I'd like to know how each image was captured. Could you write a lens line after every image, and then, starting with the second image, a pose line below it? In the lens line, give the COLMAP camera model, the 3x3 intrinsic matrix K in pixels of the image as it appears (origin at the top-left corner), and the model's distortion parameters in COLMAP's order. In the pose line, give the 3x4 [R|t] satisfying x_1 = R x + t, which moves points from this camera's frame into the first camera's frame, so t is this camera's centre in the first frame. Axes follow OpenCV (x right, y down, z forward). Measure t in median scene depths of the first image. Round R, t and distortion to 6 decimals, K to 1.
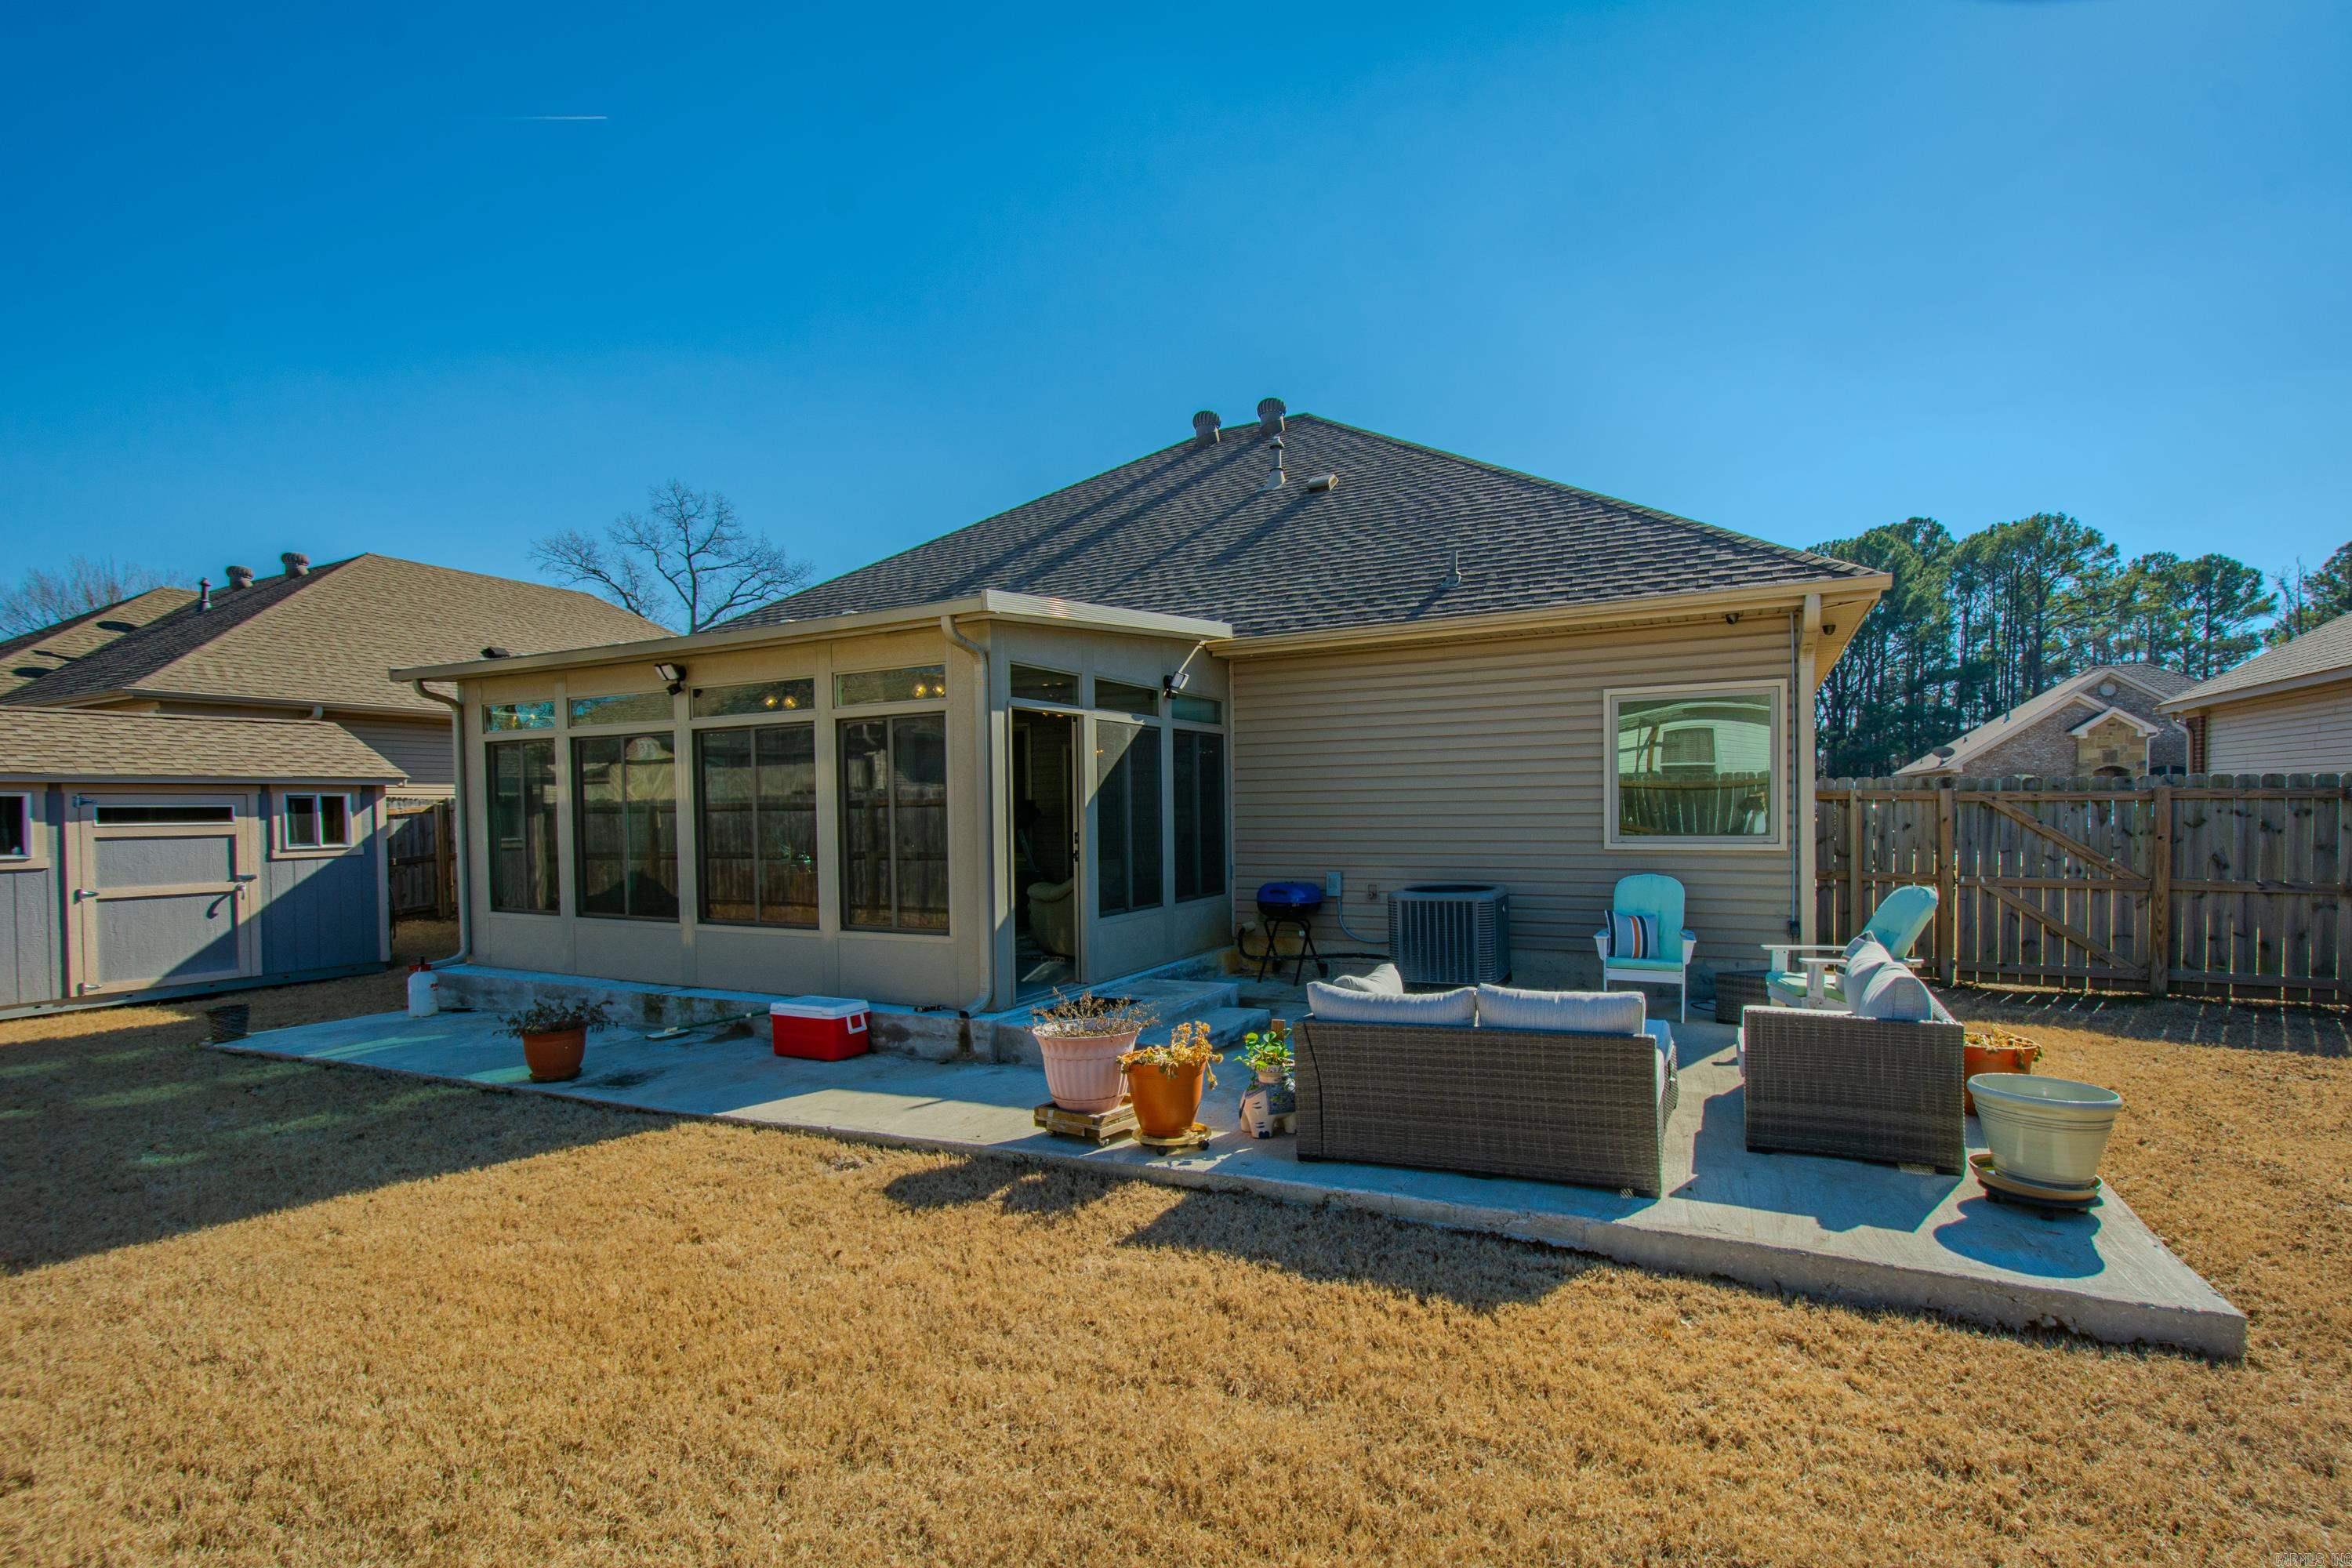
lens RADIAL K [[1040.8, 0, 1217.7], [0, 1040.8, 827.1], [0, 0, 1]] dist [0.013098, -0.000626]
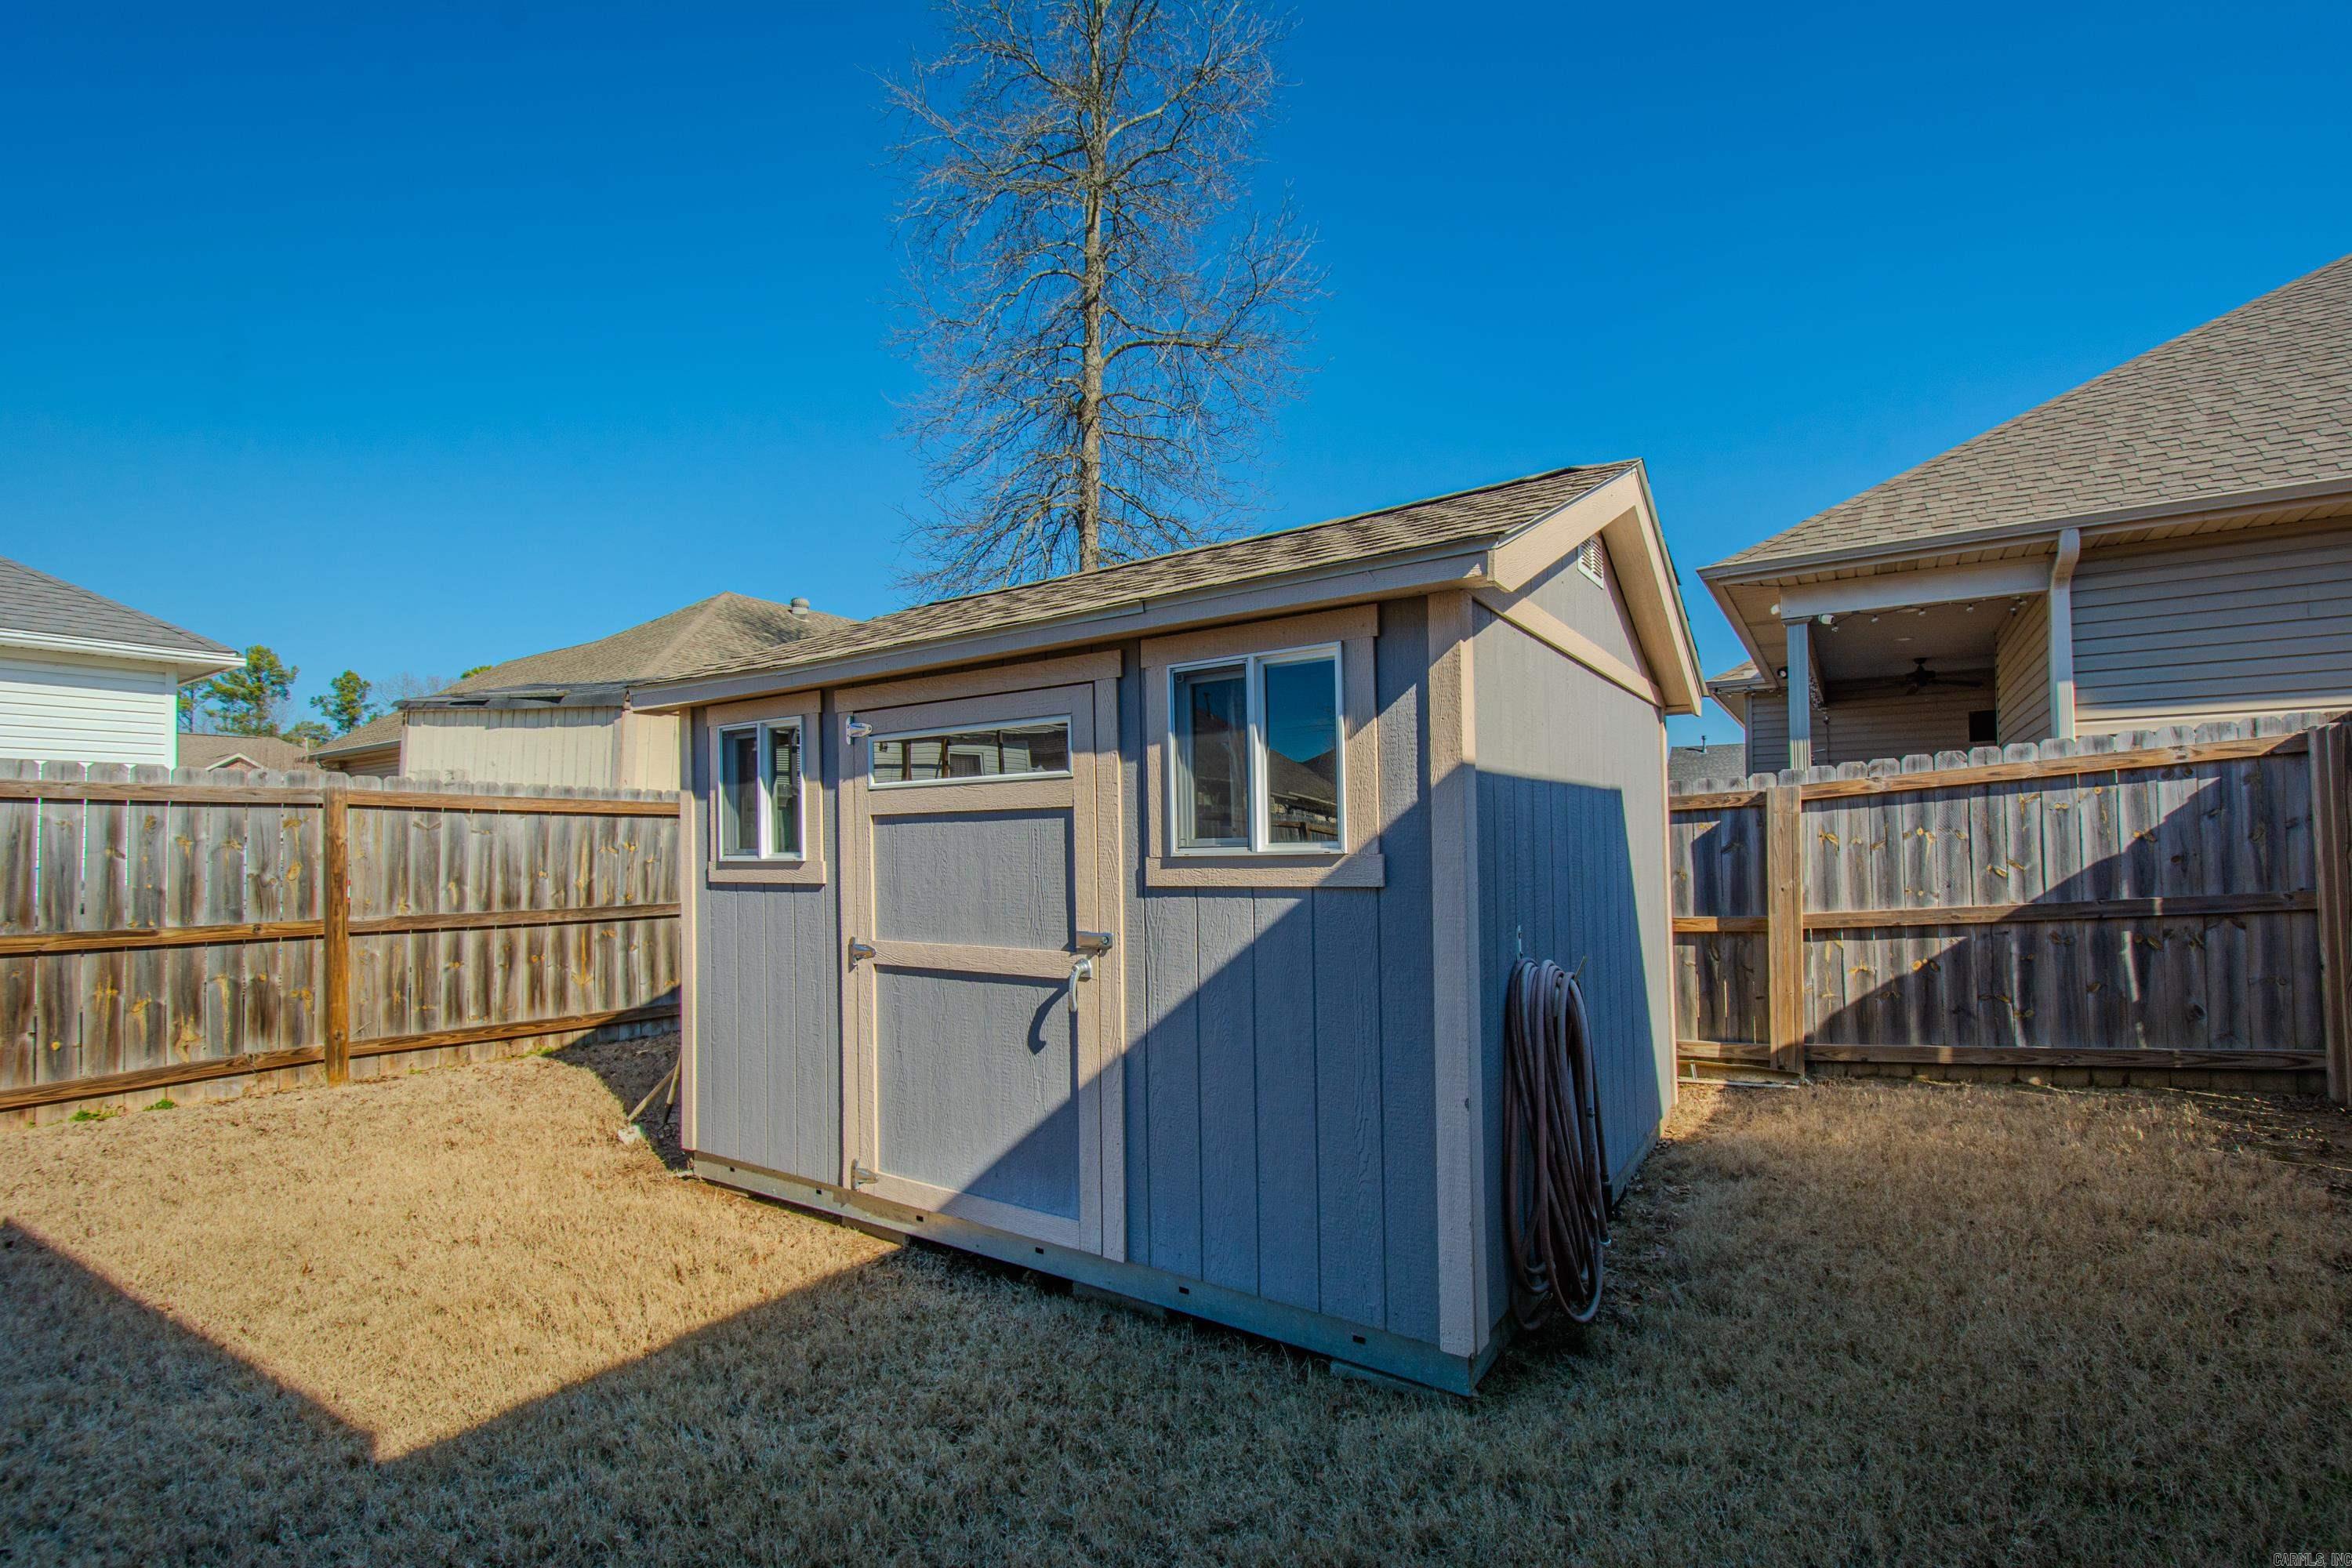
lens RADIAL K [[1013.0, 0, 1226.5], [0, 1013.0, 826.7], [0, 0, 1]] dist [0.012695, -0.000373]
pose [[-0.098696, 0.001314, -0.995117, -0.709813], [-0.002943, 0.999994, 0.001612, 0.014411], [0.995113, 0.003088, -0.098692, 1.212861]]
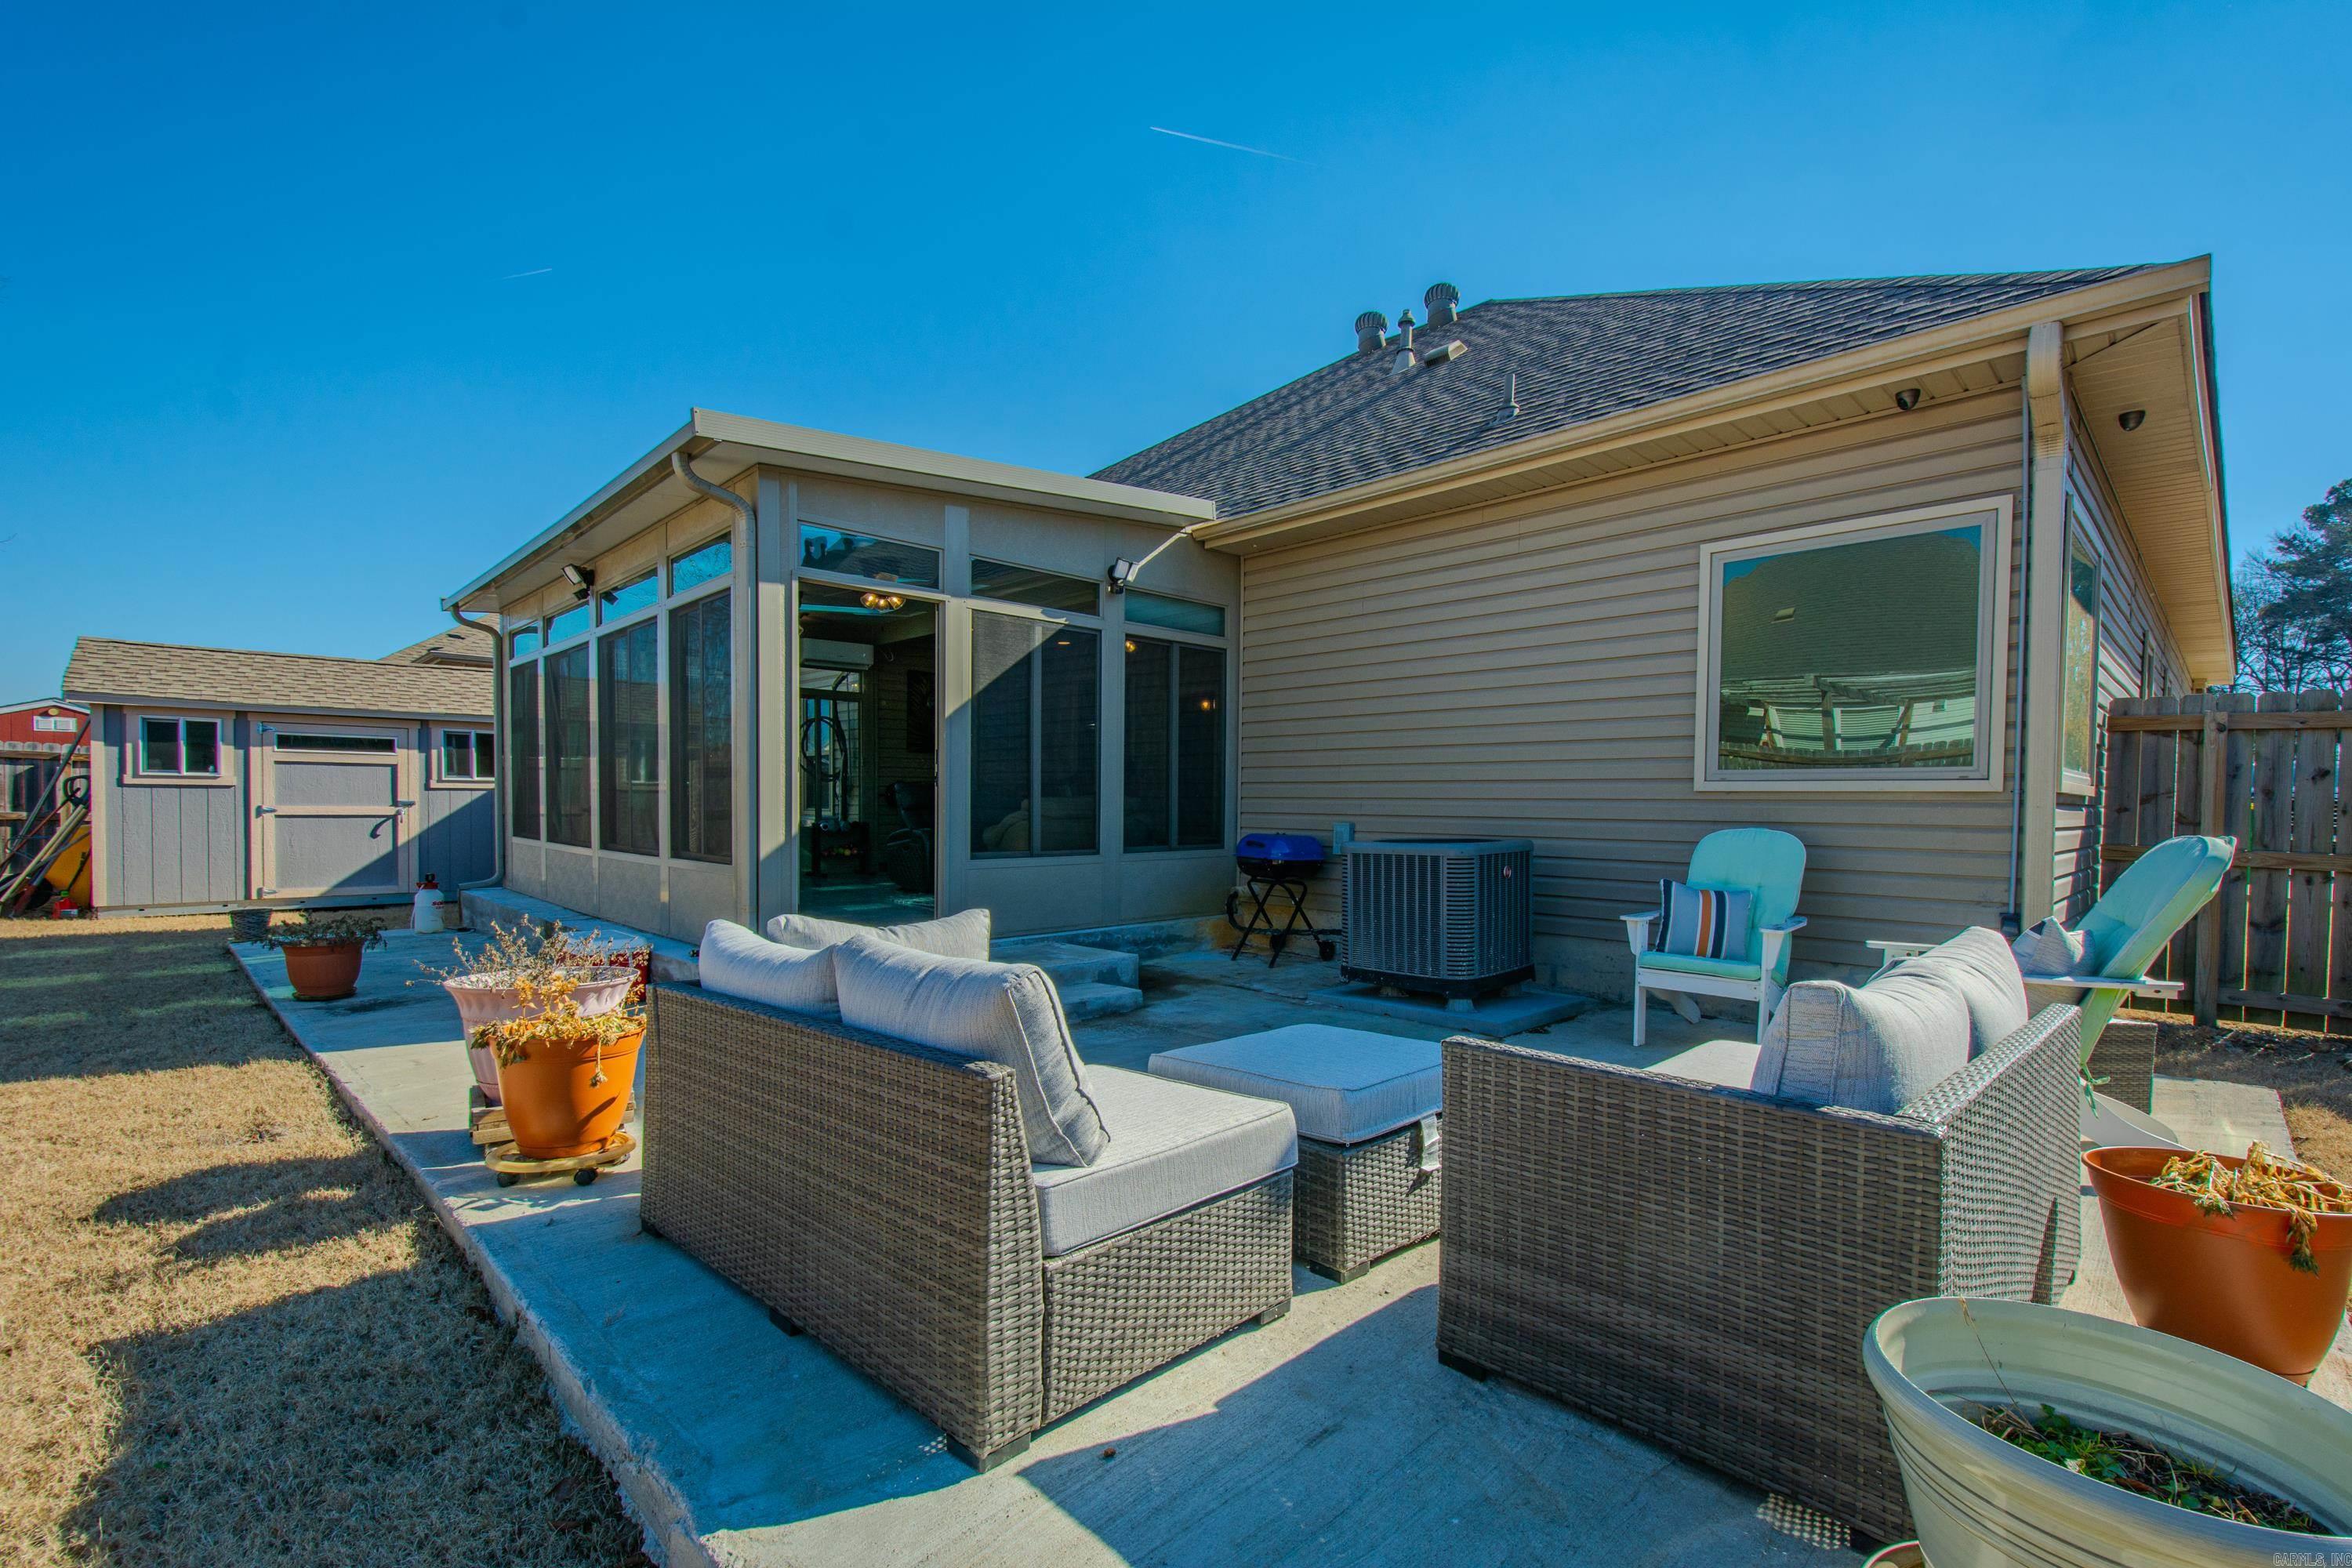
lens RADIAL K [[1013.0, 0, 1226.5], [0, 1013.0, 826.7], [0, 0, 1]] dist [0.012695, -0.000373]
pose [[0.949811, 0.029951, -0.311388, 0.267789], [-0.027955, 0.999550, 0.010873, 0.041410], [0.311574, -0.001622, 0.950221, 0.277869]]
